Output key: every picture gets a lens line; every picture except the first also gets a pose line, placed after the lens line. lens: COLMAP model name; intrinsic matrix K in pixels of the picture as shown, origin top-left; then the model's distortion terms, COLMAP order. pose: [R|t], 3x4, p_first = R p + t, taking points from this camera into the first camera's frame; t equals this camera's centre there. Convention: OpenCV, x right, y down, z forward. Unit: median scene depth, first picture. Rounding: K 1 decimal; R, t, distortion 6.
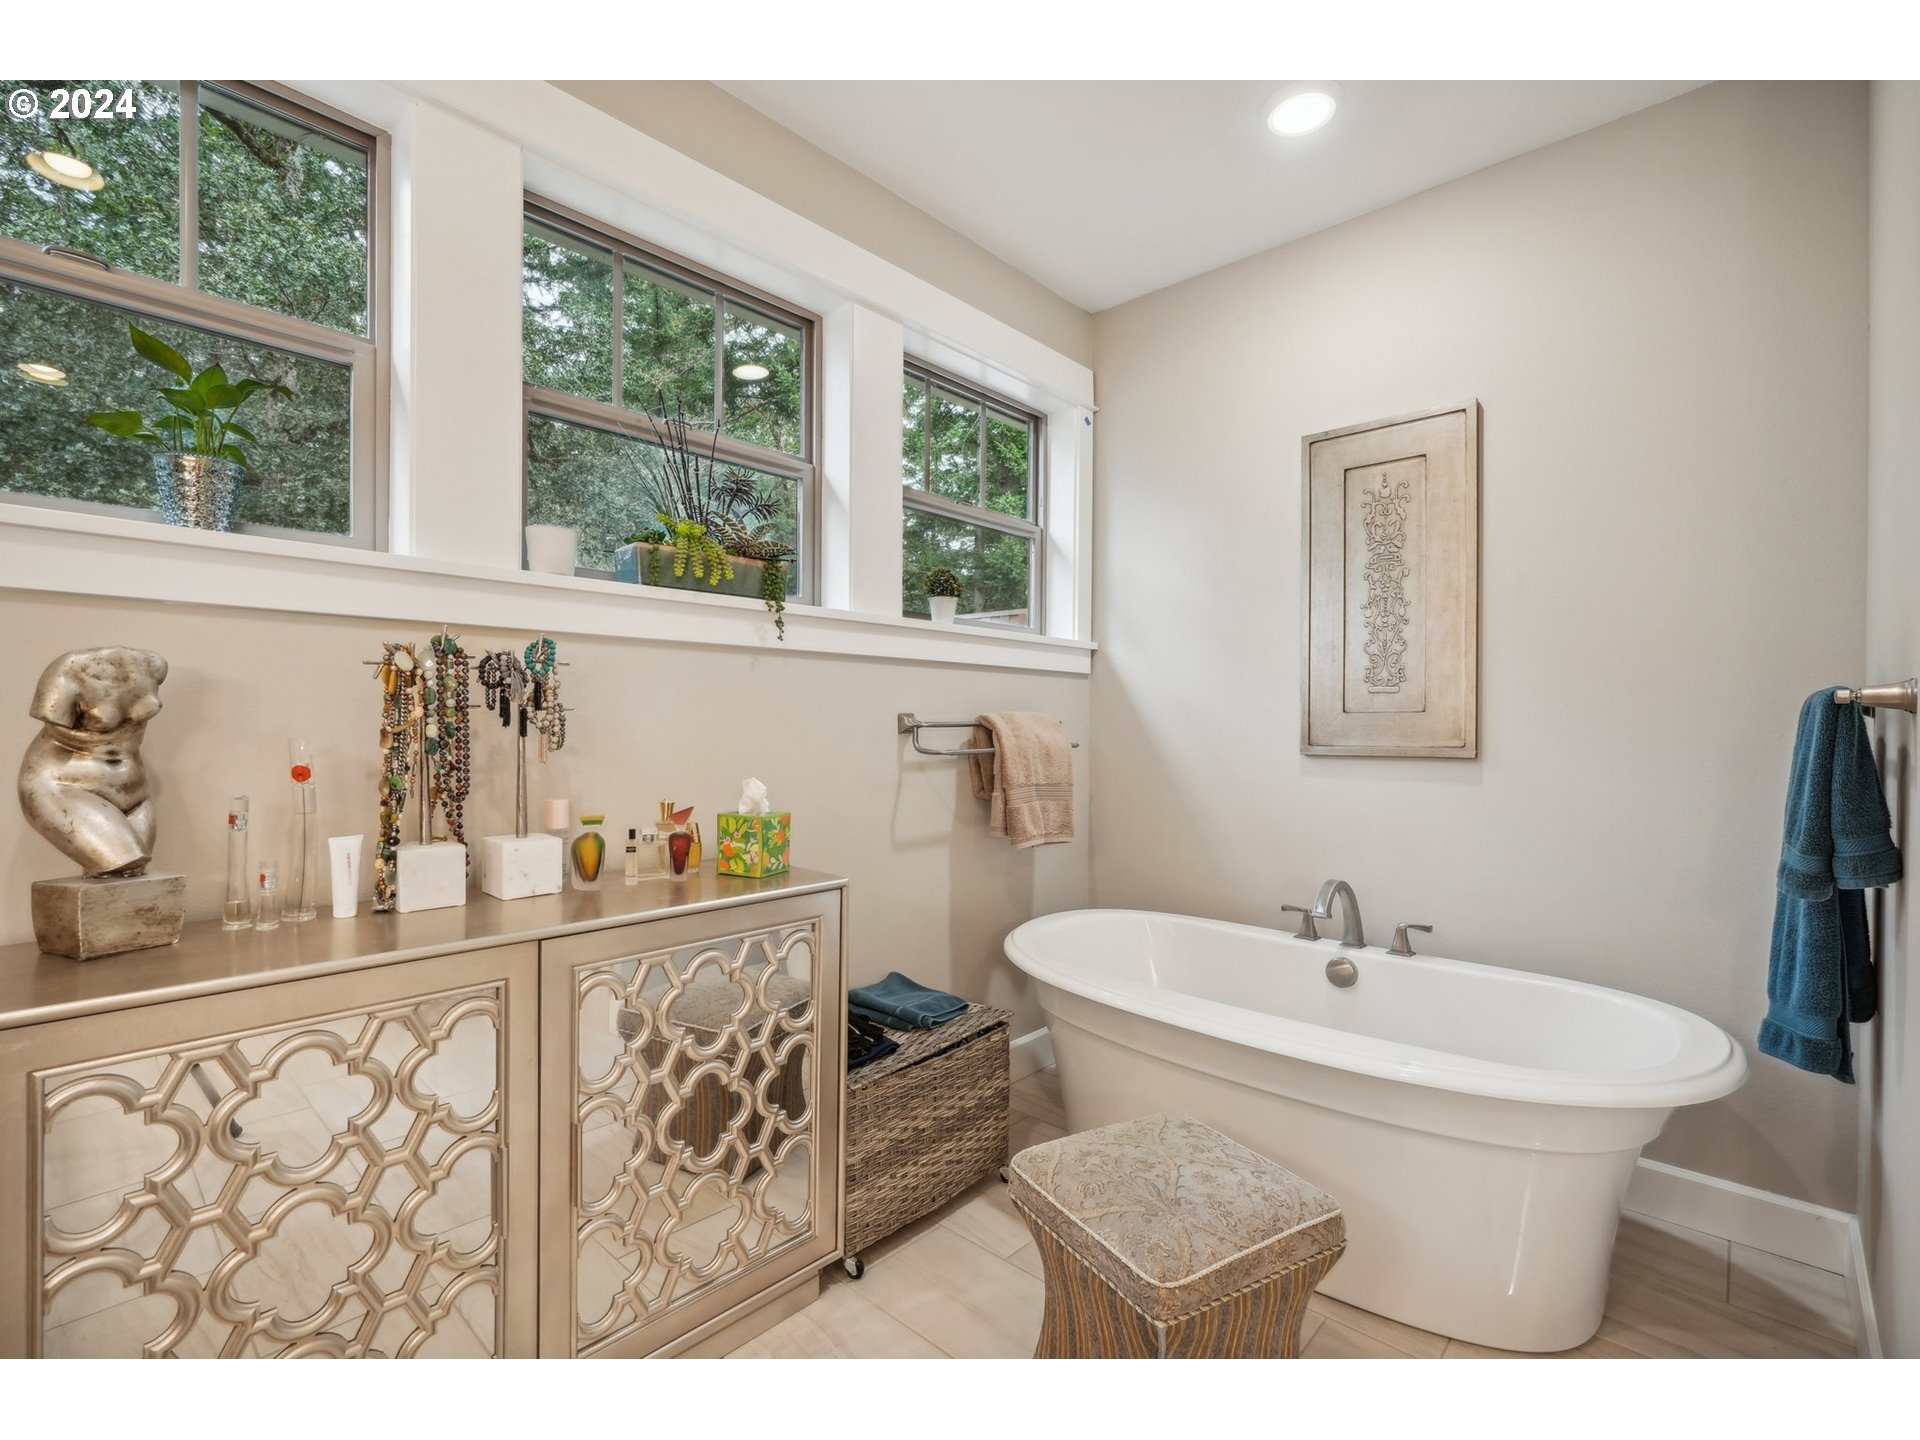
lens RADIAL K [[876.4, 0, 959.1], [0, 876.4, 730.9], [0, 0, 1]] dist [-0.008064, 0.003739]
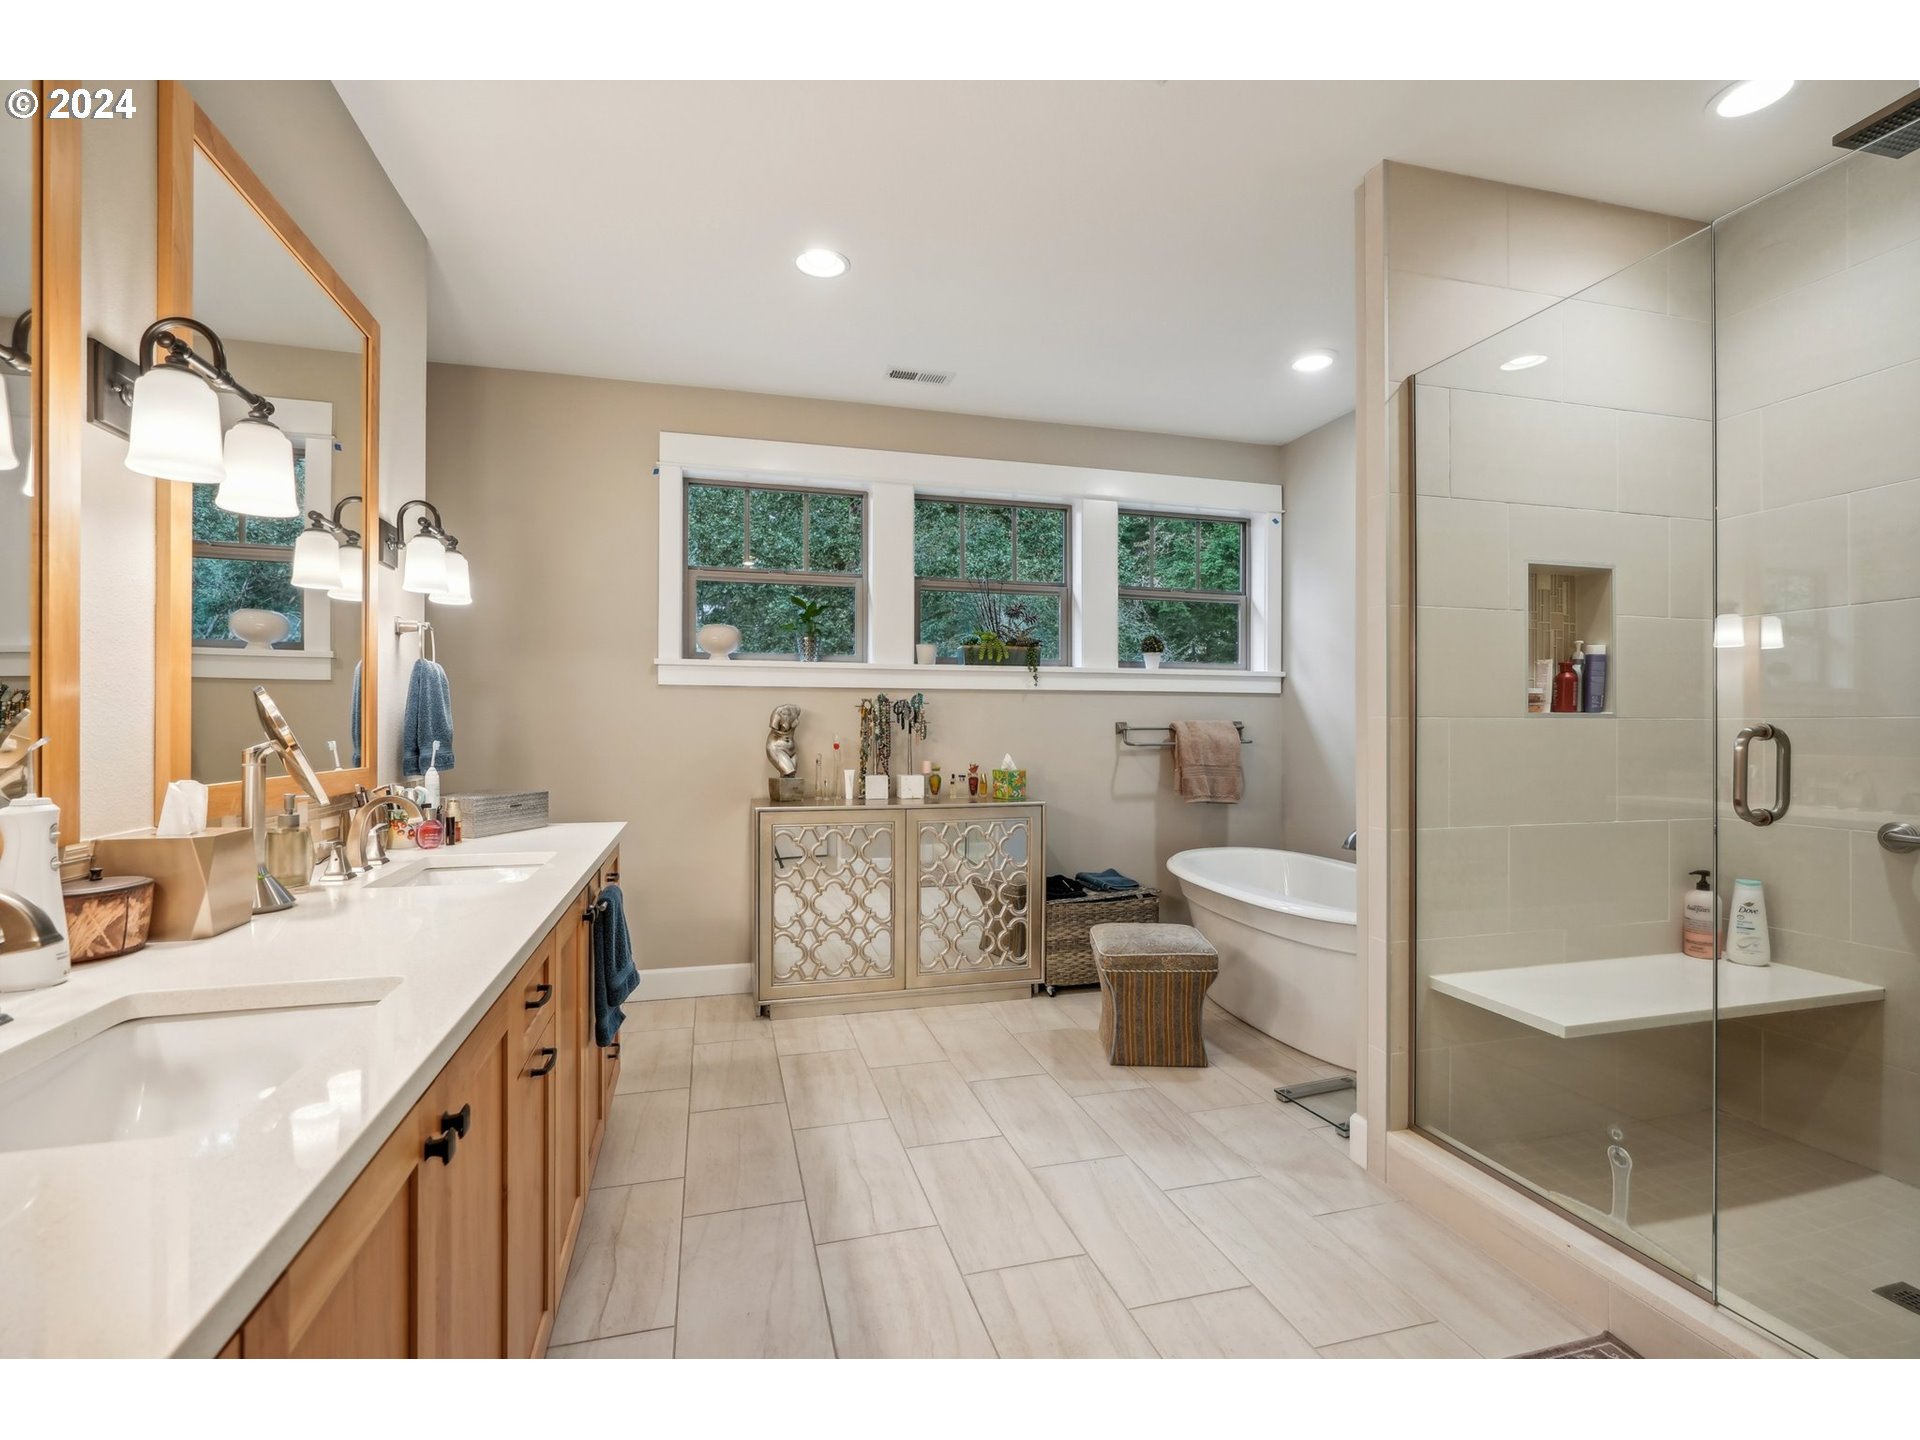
lens RADIAL K [[876.4, 0, 963.6], [0, 876.4, 726.1], [0, 0, 1]] dist [-0.008064, 0.003739]
pose [[0.854457, -0.006432, -0.519482, 0.848250], [-0.000932, 0.999903, -0.013913, 0.017763], [0.519521, 0.012372, 0.854368, -0.957856]]
